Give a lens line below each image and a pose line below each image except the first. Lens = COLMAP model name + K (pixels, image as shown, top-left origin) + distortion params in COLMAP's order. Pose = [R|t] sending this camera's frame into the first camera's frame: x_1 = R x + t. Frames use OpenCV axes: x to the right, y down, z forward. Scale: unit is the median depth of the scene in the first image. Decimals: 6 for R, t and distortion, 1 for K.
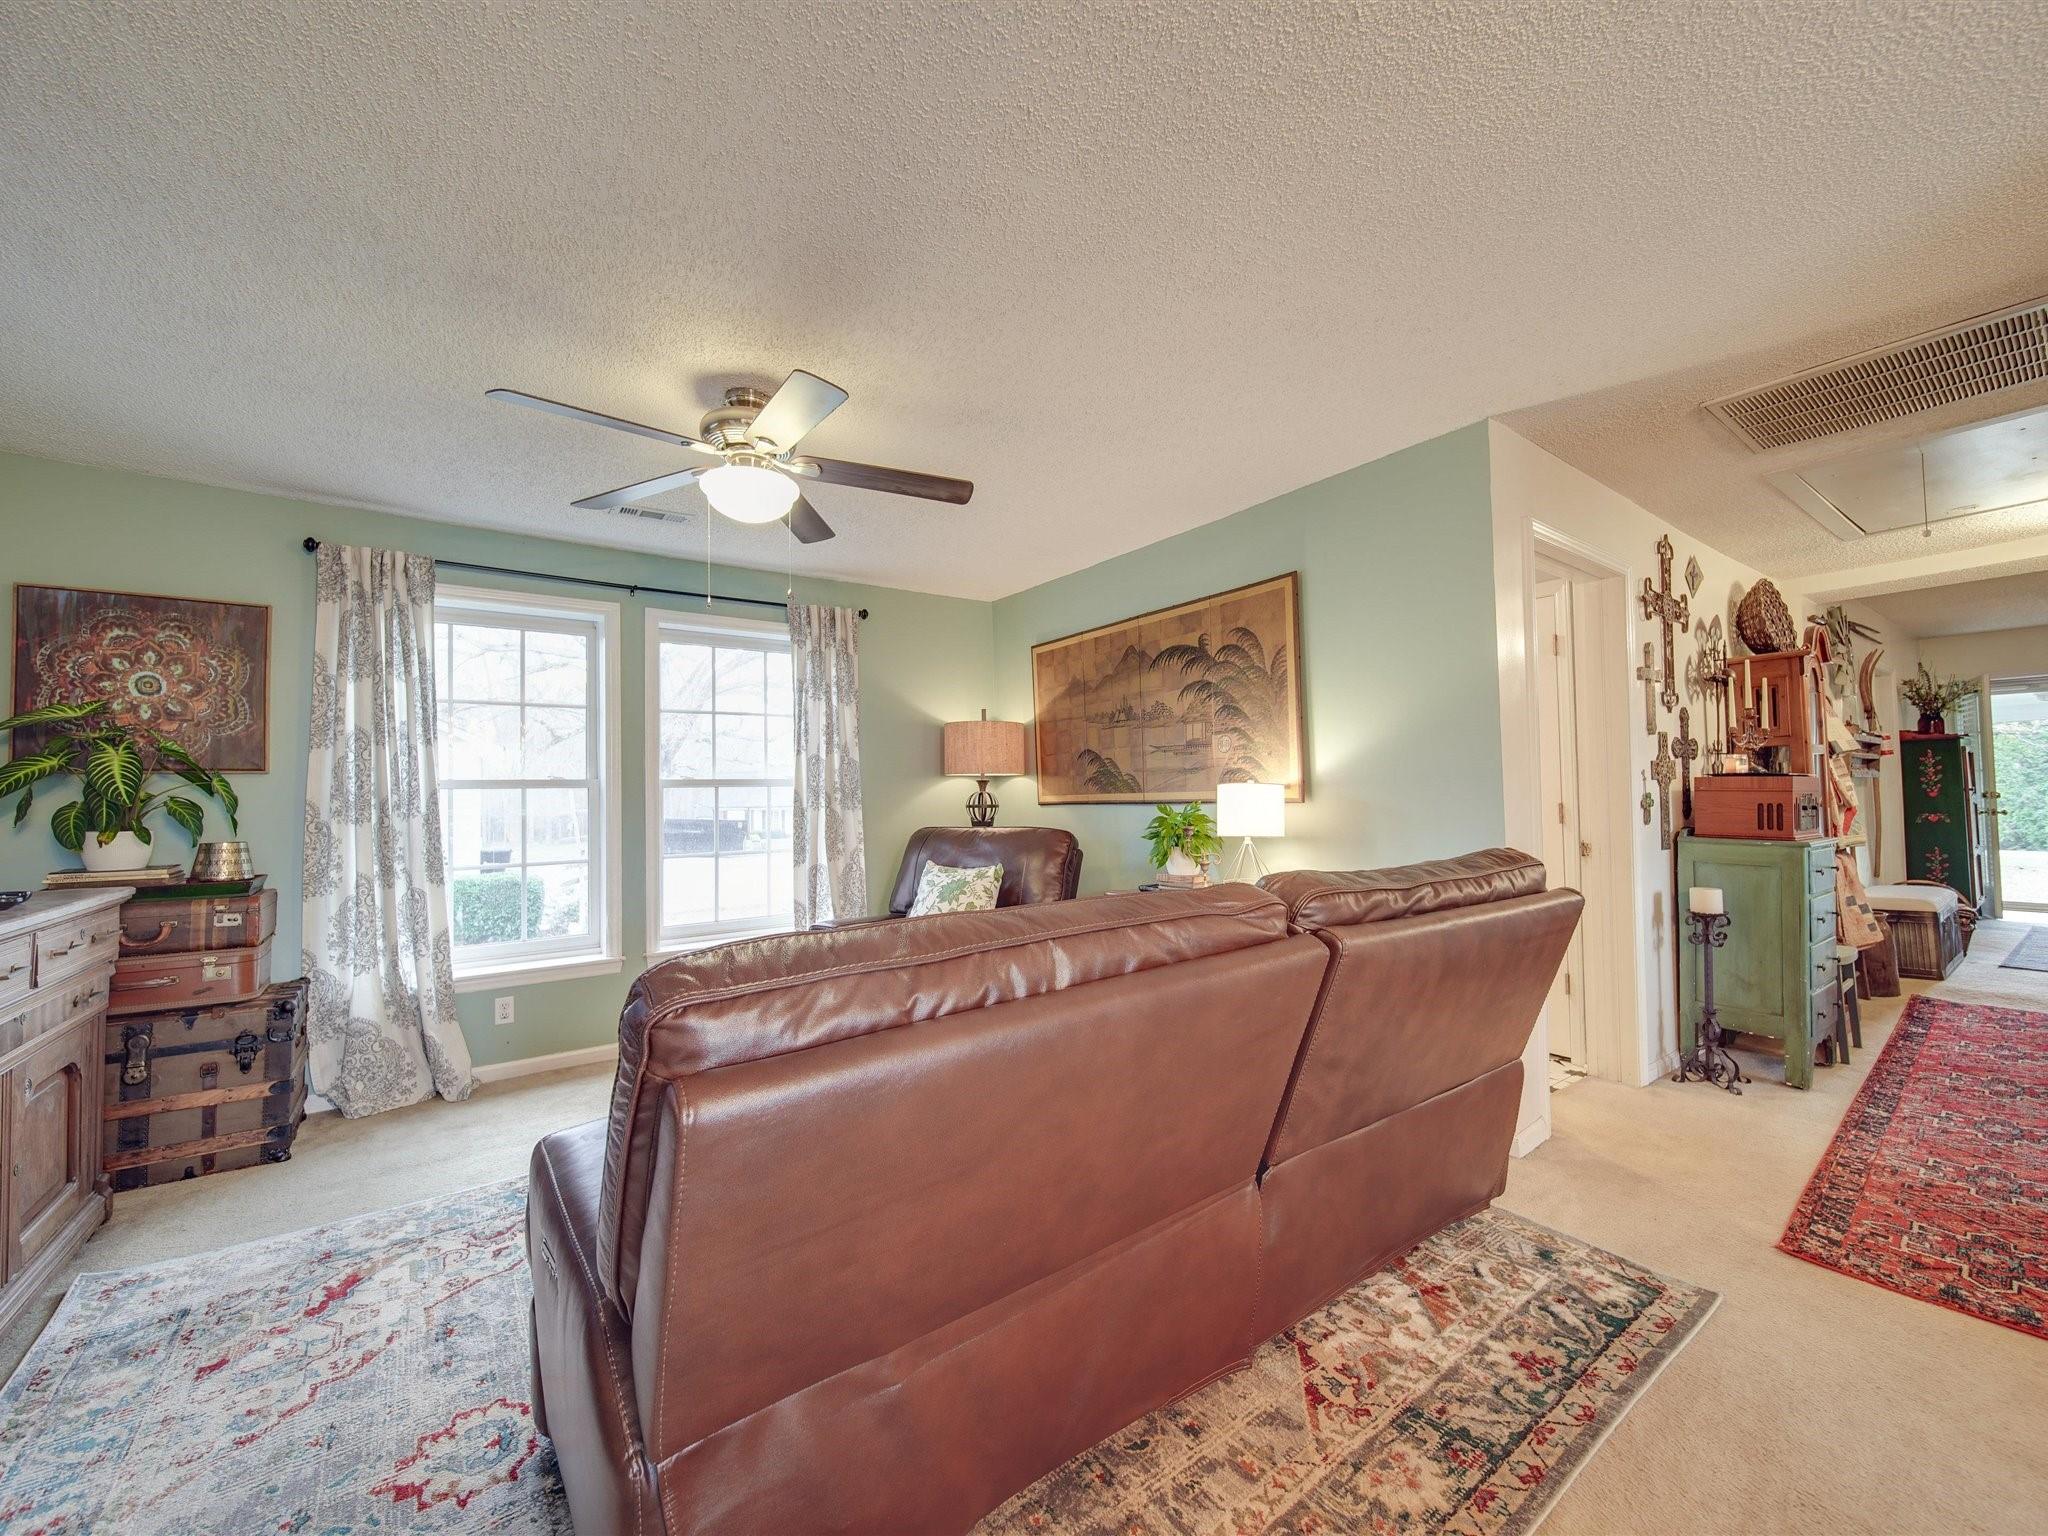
lens RADIAL K [[805.2, 0, 1028.2], [0, 805.2, 767.6], [0, 0, 1]] dist [-0.000226, -0.001413]
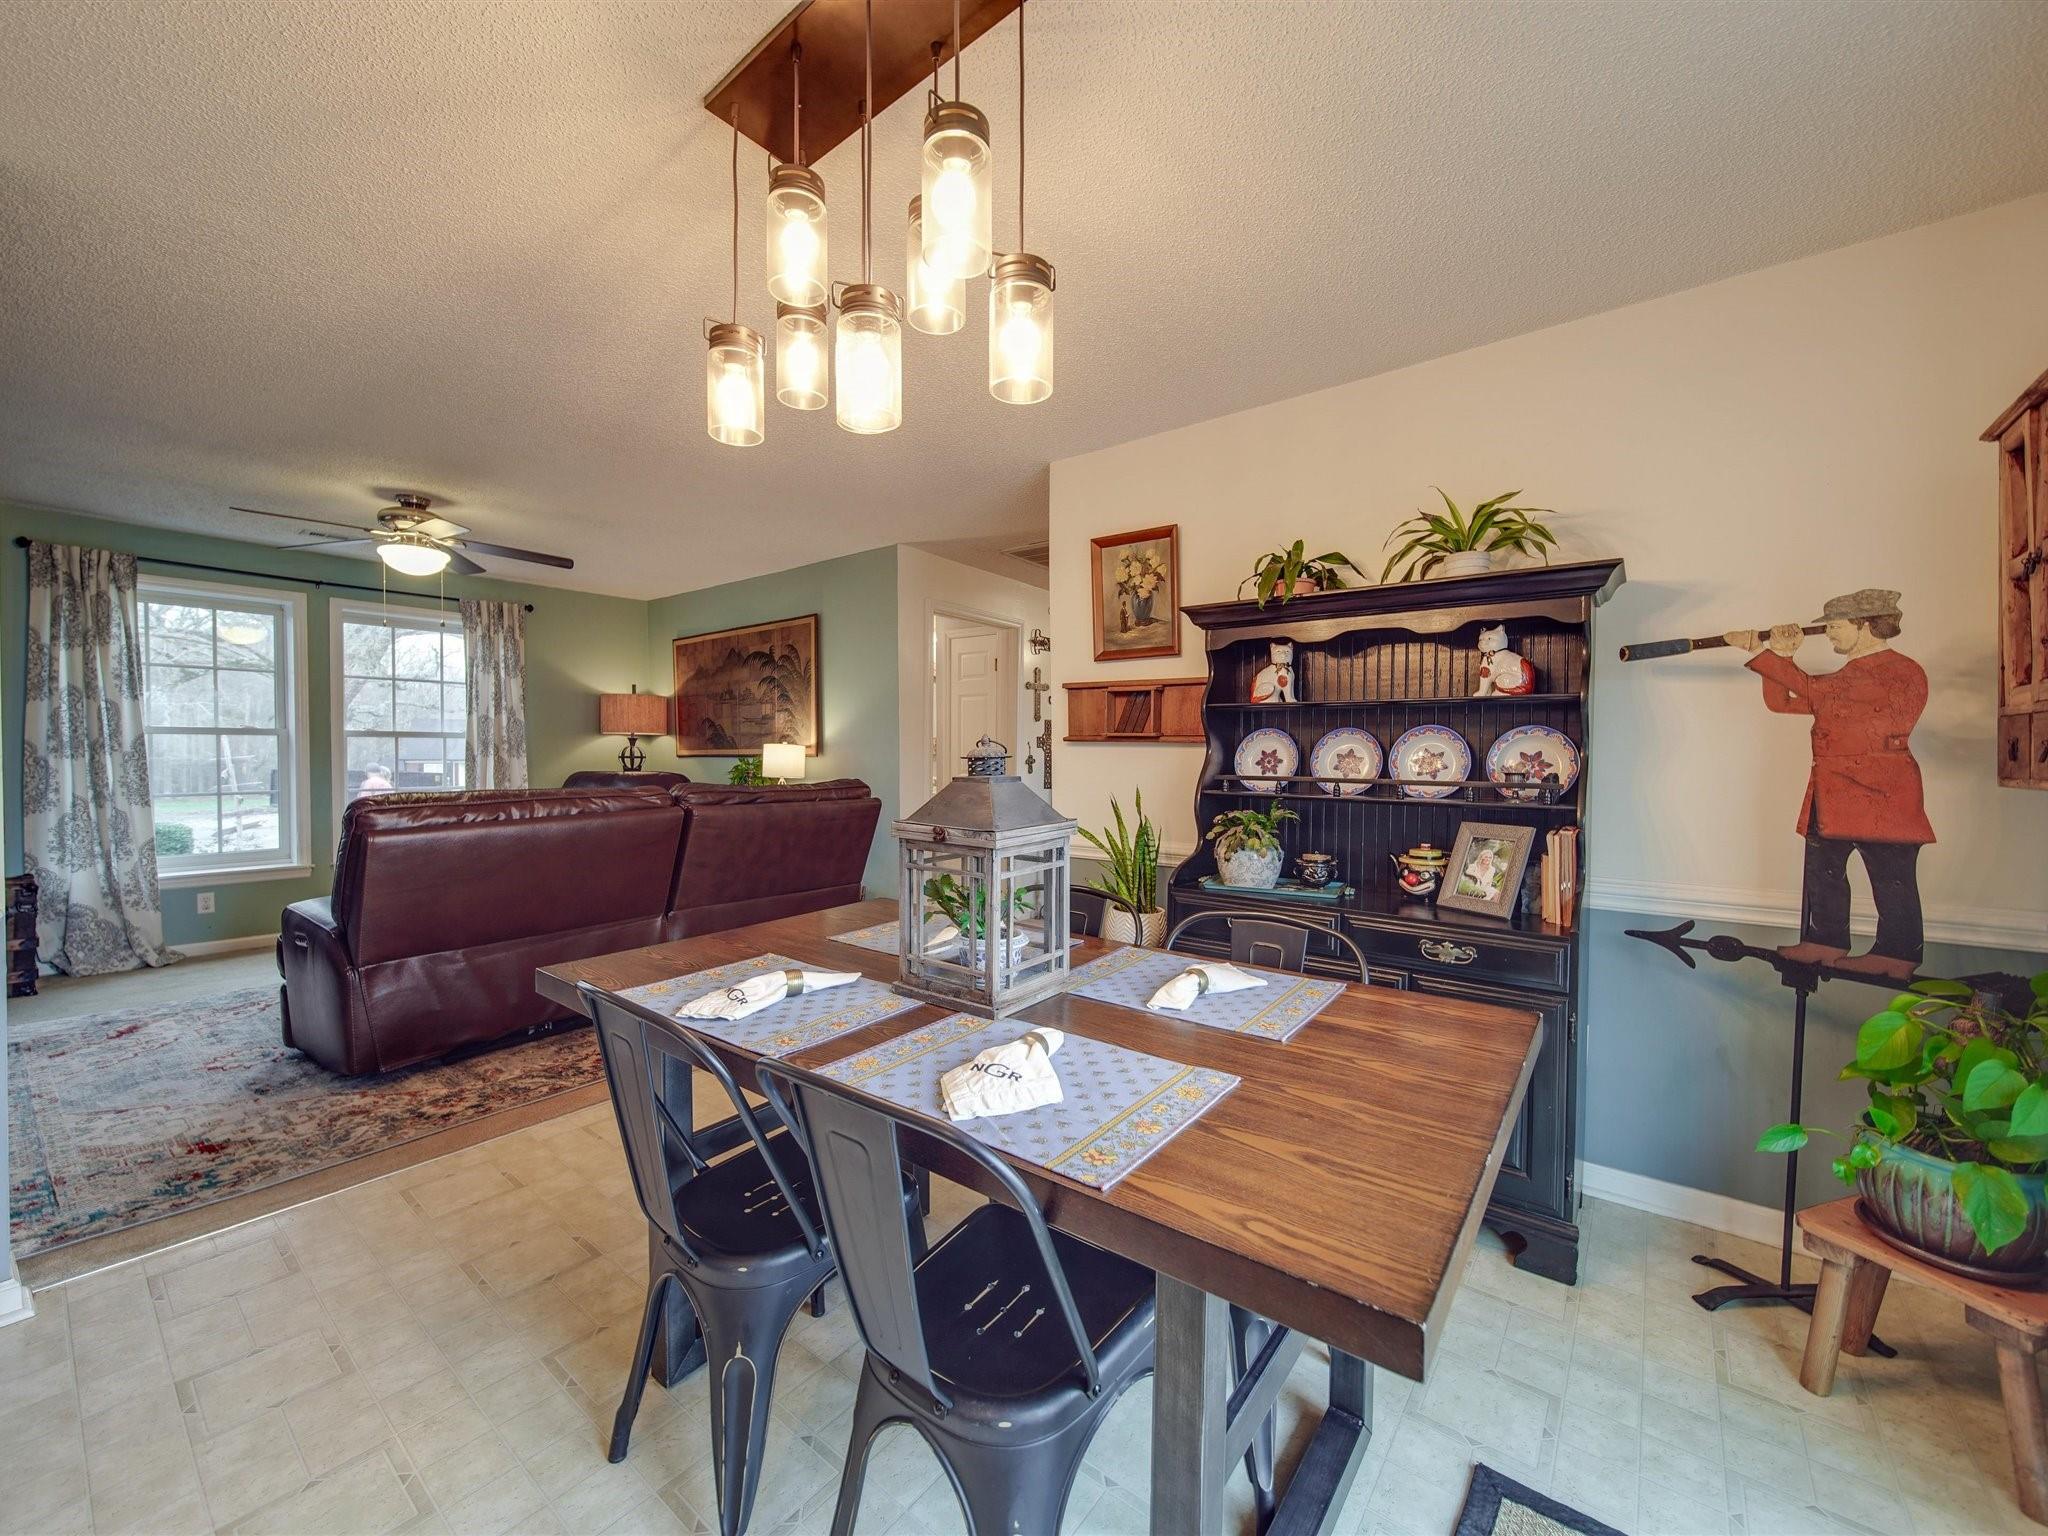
lens RADIAL K [[805.2, 0, 1028.2], [0, 805.2, 767.6], [0, 0, 1]] dist [-0.000226, -0.001413]
pose [[0.959314, 0.015801, 0.281898, 0.254599], [-0.029427, 0.998591, 0.044168, -0.016980], [-0.280803, -0.050666, 0.958427, -0.601104]]
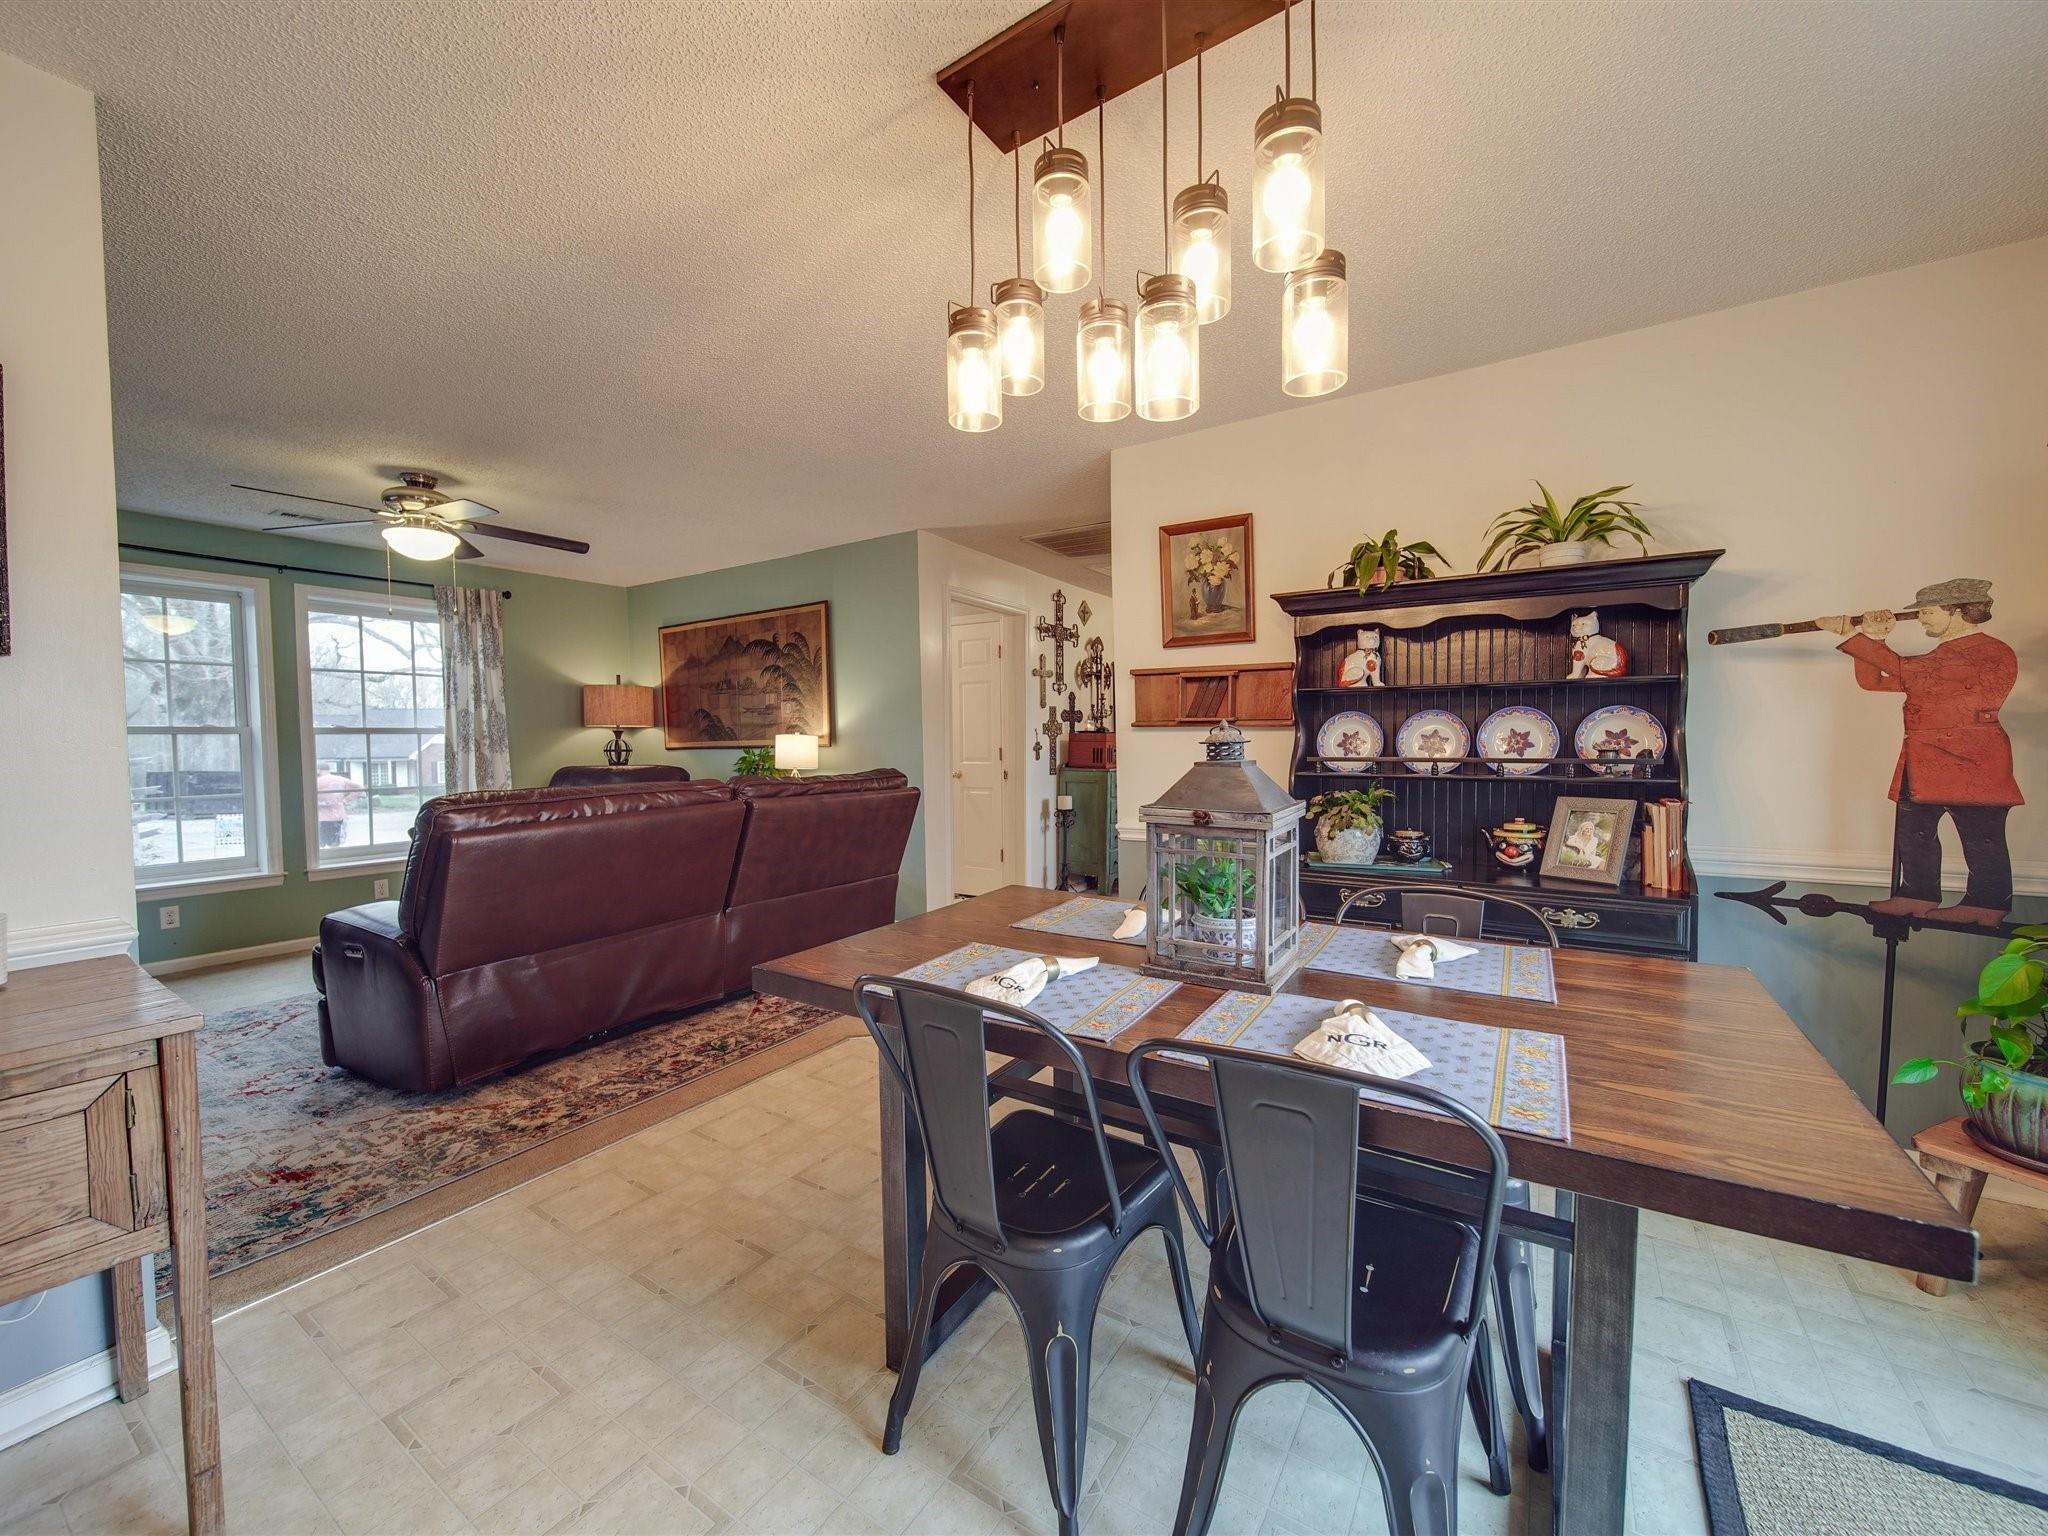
lens RADIAL K [[805.2, 0, 1028.2], [0, 805.2, 767.6], [0, 0, 1]] dist [-0.000226, -0.001413]
pose [[0.930491, -0.006869, 0.366250, 0.104646], [-0.015608, 0.998173, 0.058374, -0.013261], [-0.365982, -0.060033, 0.928684, -0.556393]]
